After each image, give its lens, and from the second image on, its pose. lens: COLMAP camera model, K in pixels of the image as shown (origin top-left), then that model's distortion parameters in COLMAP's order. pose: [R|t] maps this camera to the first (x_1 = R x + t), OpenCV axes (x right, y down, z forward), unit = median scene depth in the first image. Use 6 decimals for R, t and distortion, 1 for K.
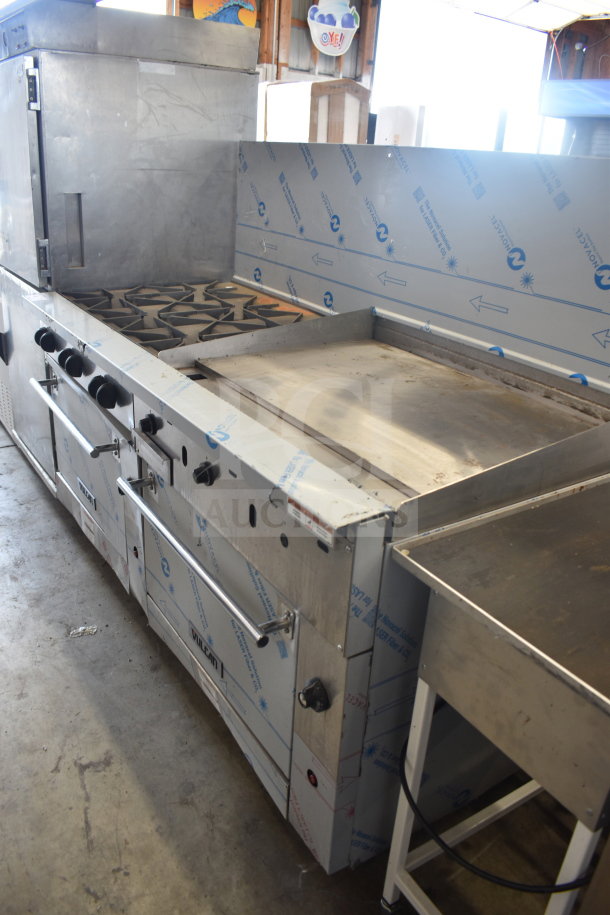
lens RADIAL K [[704.6, 0, 305.4], [0, 704.6, 463.5], [0, 0, 1]] dist [-0.054304, -0.001601]
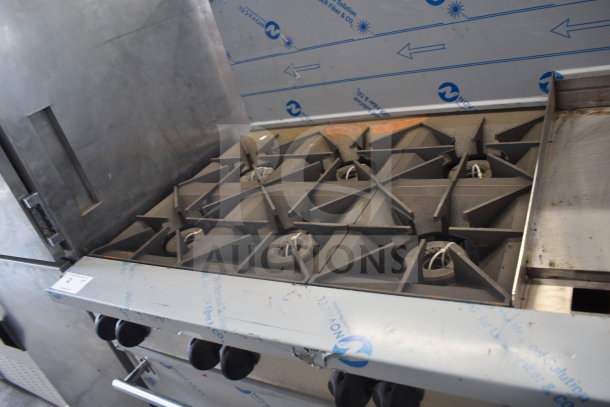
lens RADIAL K [[462.0, 0, 306.9], [0, 462.0, 231.5], [0, 0, 1]] dist [-0.166848, 0.078458]
pose [[0.825666, -0.492781, 0.274669, -0.340765], [0.477750, 0.869679, 0.124149, -0.257780], [-0.300052, 0.028718, 0.953490, 0.630167]]
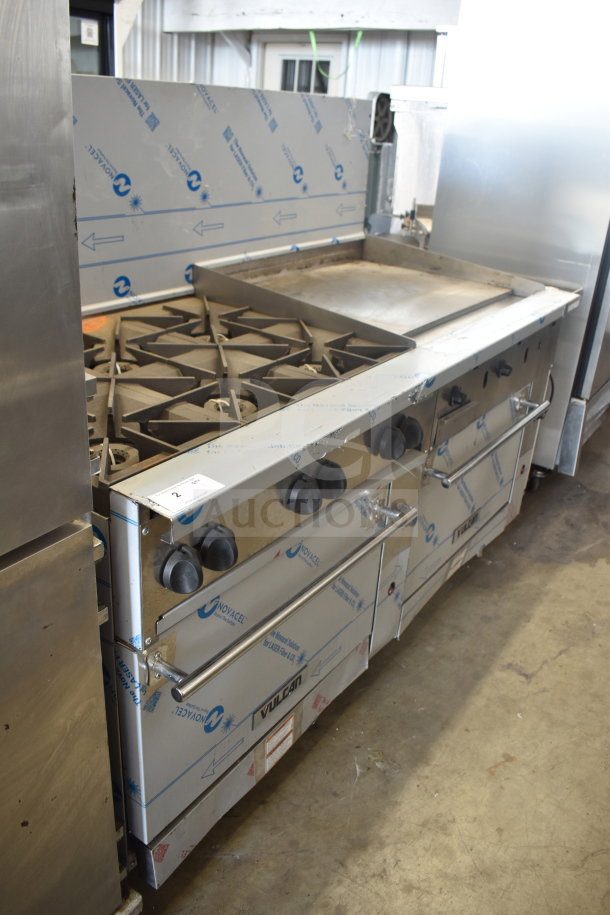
lens RADIAL K [[756.2, 0, 306.2], [0, 756.2, 446.0], [0, 0, 1]] dist [-0.041497, -0.003253]
pose [[-0.360894, -0.461850, 0.810216, -0.848615], [0.297934, 0.766145, 0.569436, -0.552134], [-0.883737, 0.446897, -0.138897, 1.109992]]
